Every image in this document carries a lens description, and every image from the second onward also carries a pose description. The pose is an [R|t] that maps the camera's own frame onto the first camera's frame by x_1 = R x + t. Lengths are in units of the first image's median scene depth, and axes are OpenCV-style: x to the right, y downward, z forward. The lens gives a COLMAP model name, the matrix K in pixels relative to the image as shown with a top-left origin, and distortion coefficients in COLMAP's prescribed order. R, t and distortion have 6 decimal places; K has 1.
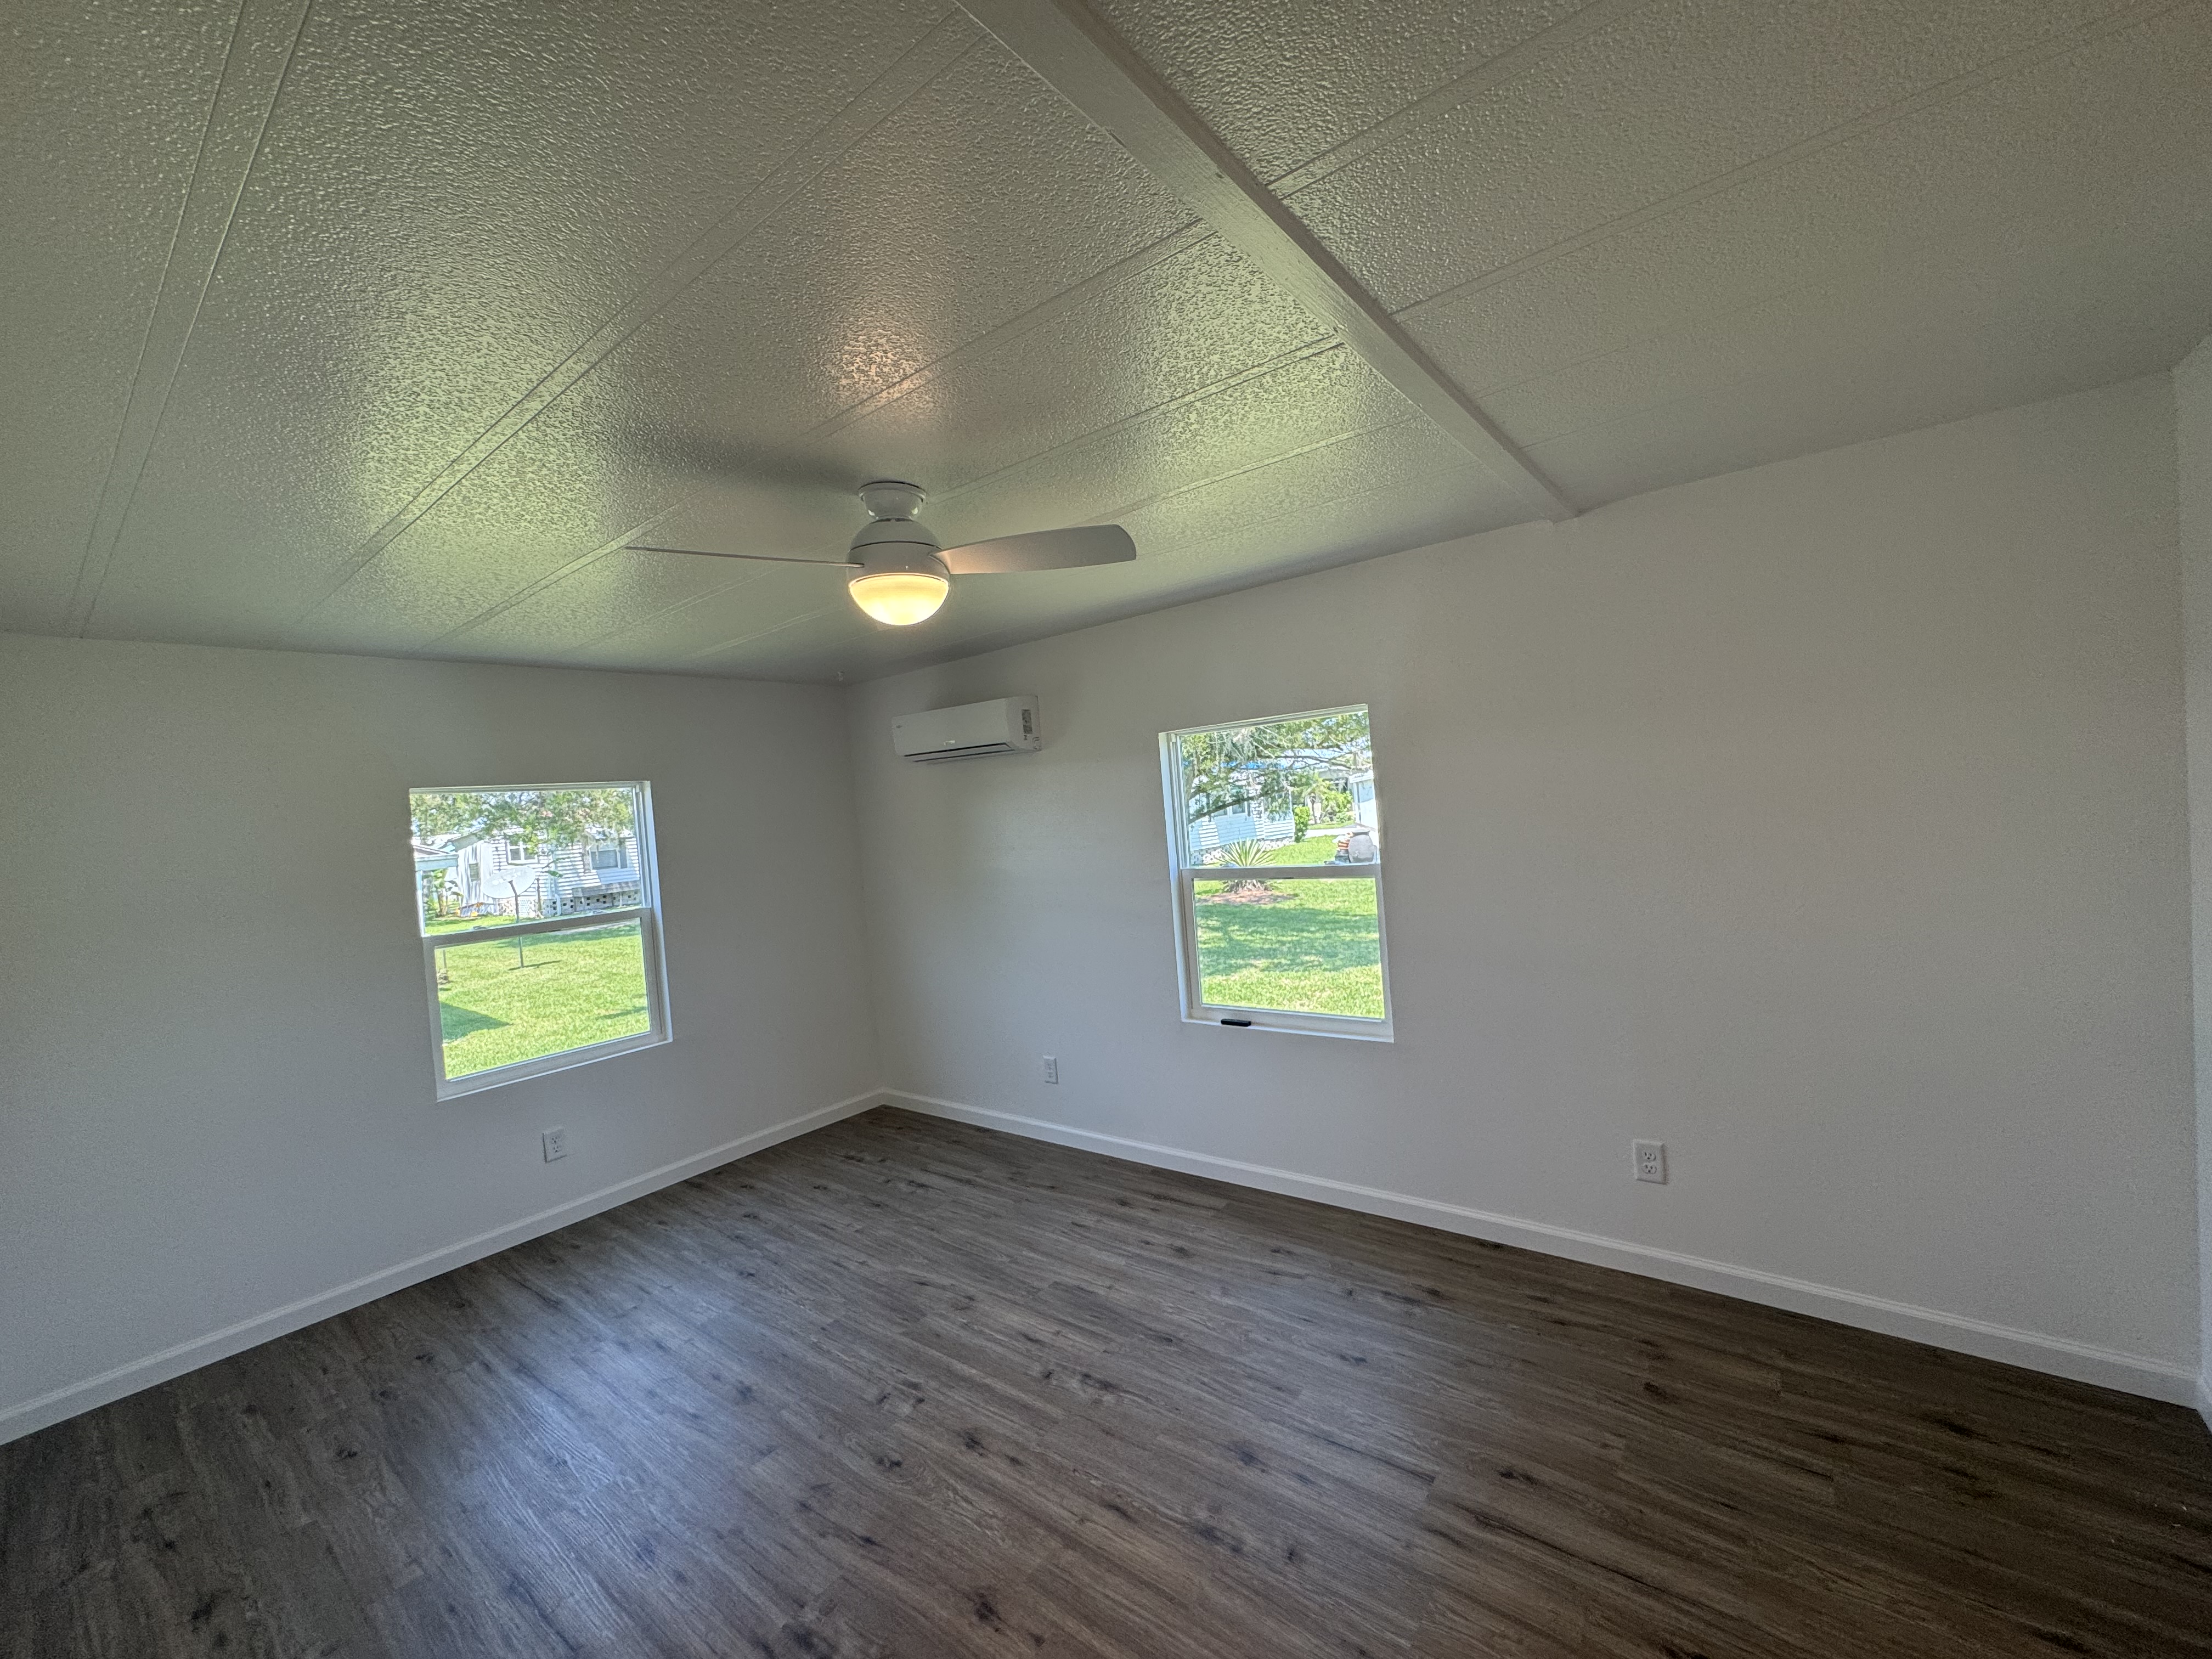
lens RADIAL K [[882.2, 0, 1106.0], [0, 882.2, 829.5], [0, 0, 1]] dist [-0.002087, 0.000055]
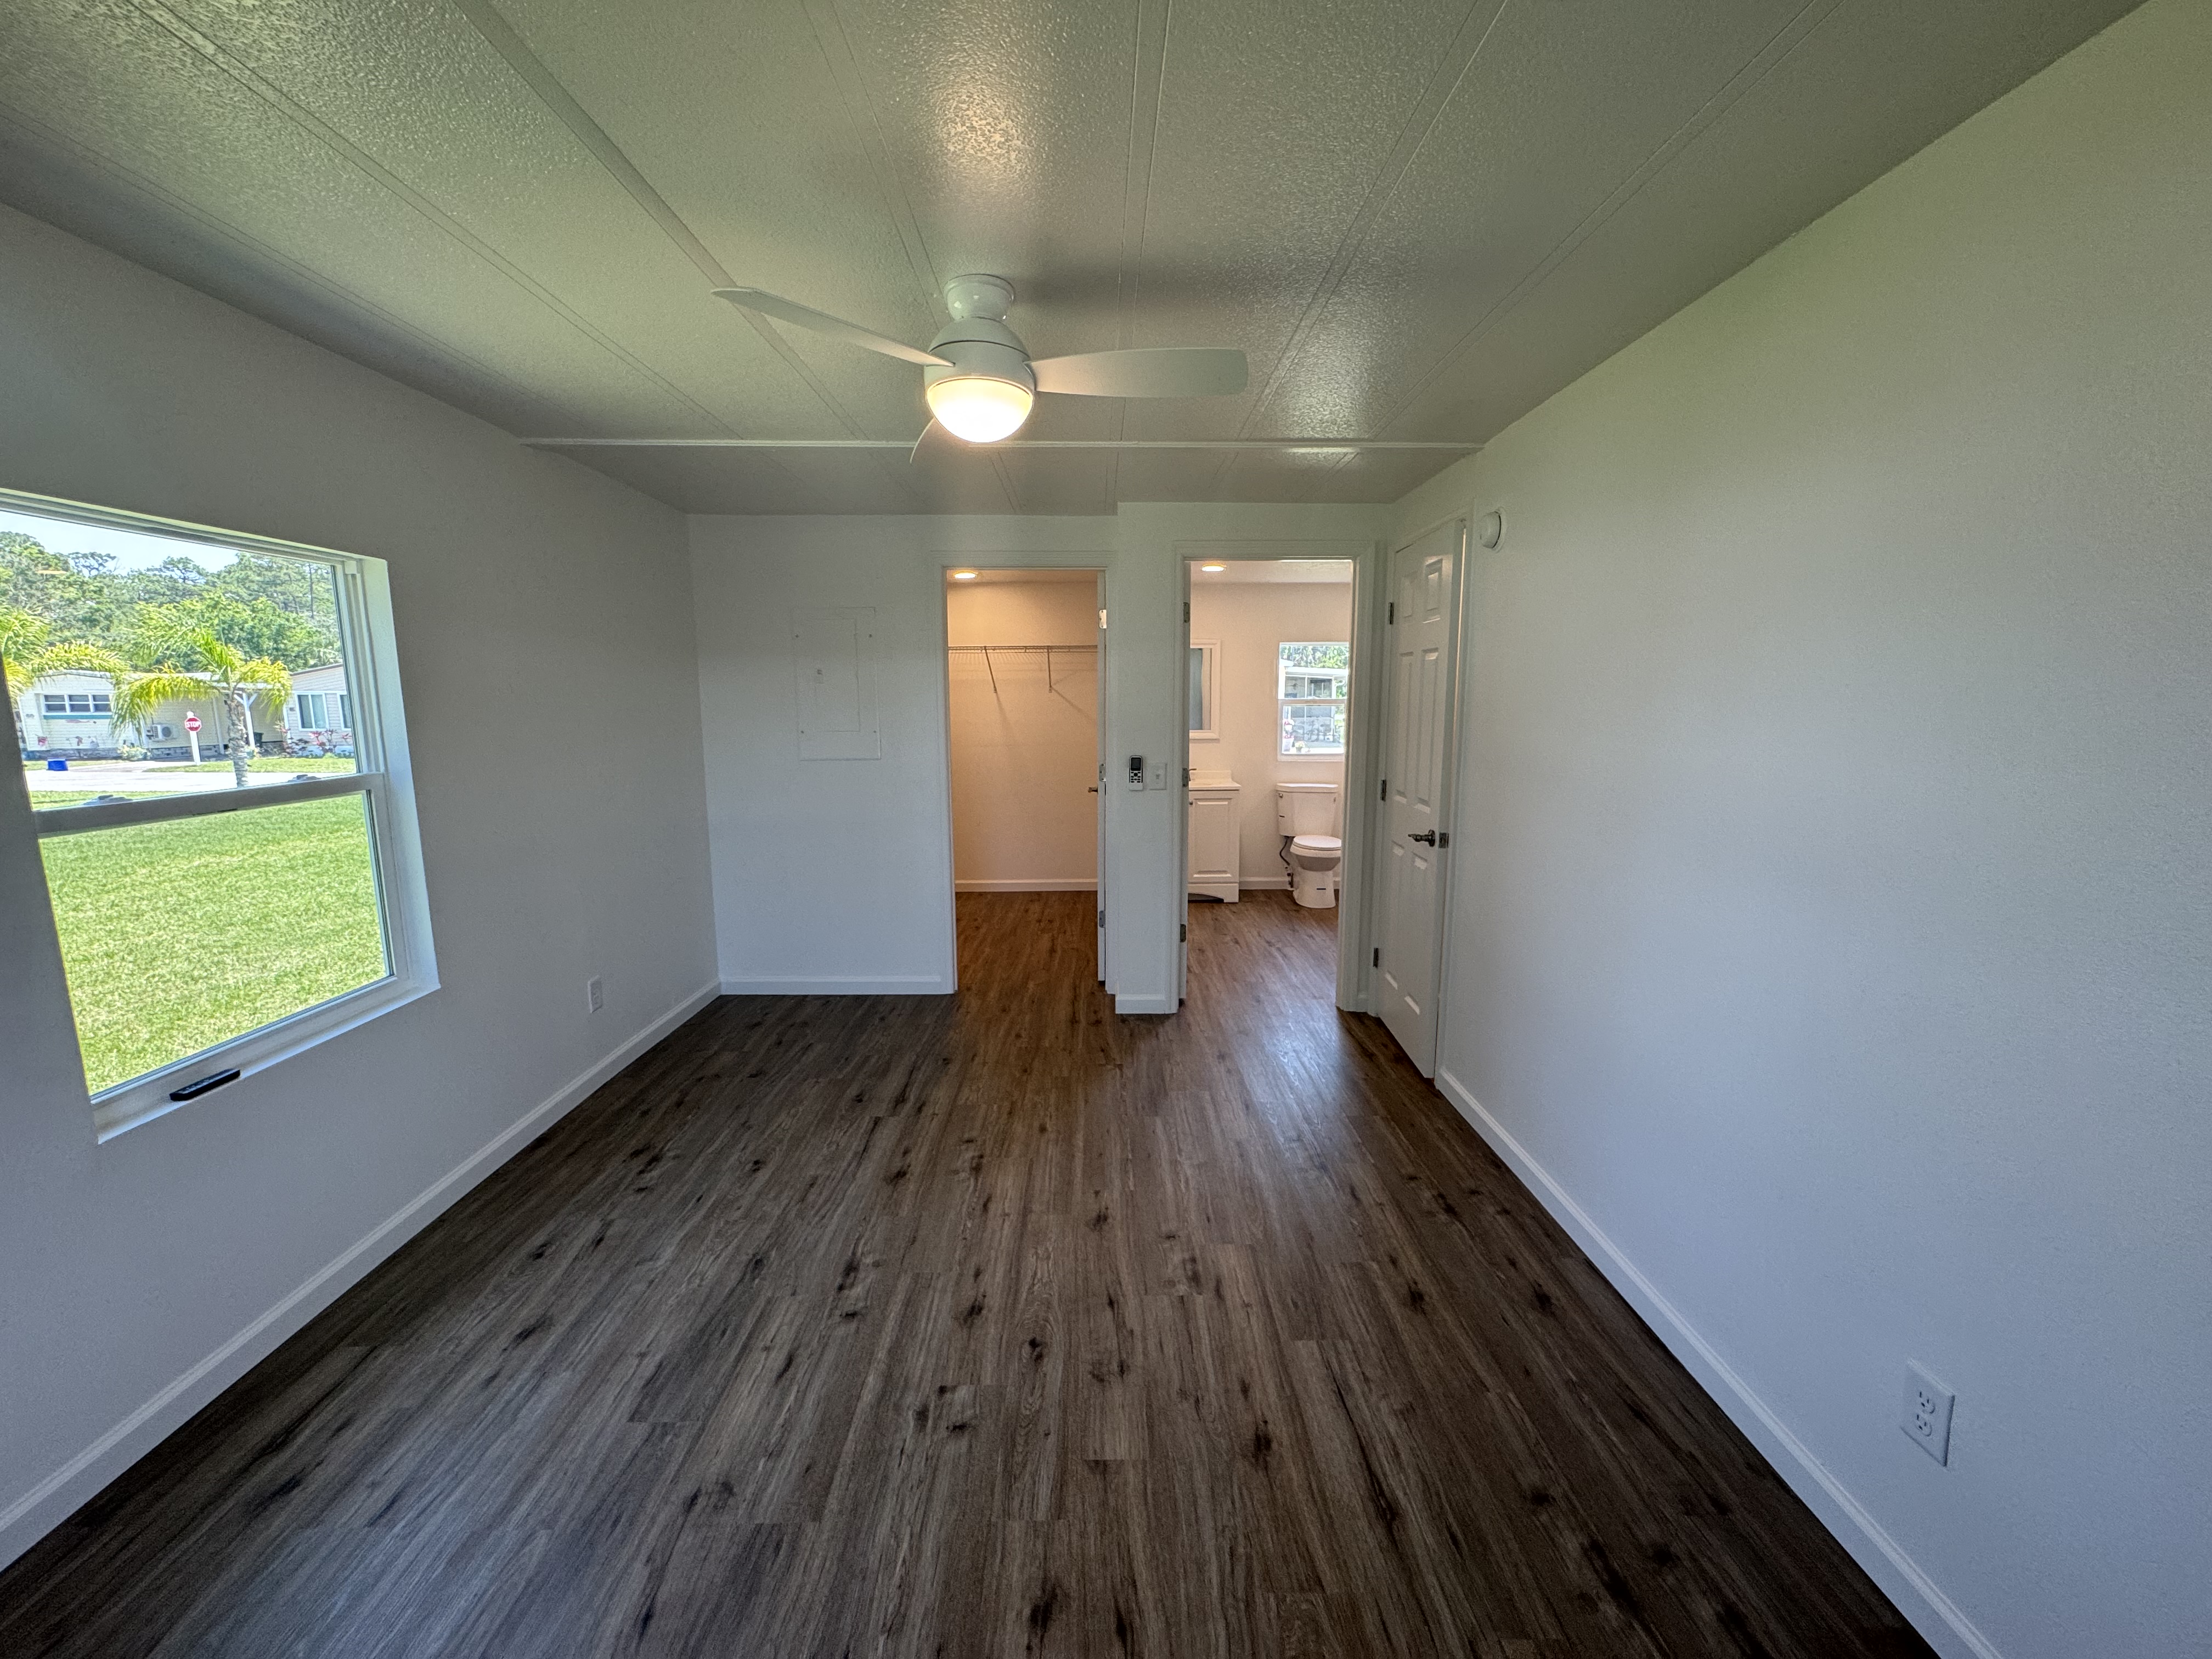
lens RADIAL K [[882.2, 0, 1106.0], [0, 882.2, 829.5], [0, 0, 1]] dist [-0.002087, 0.000055]
pose [[-0.627368, -0.034933, 0.777939, -0.884768], [0.076049, 0.991470, 0.105851, 0.071327], [-0.775001, 0.125569, -0.619360, 1.285755]]
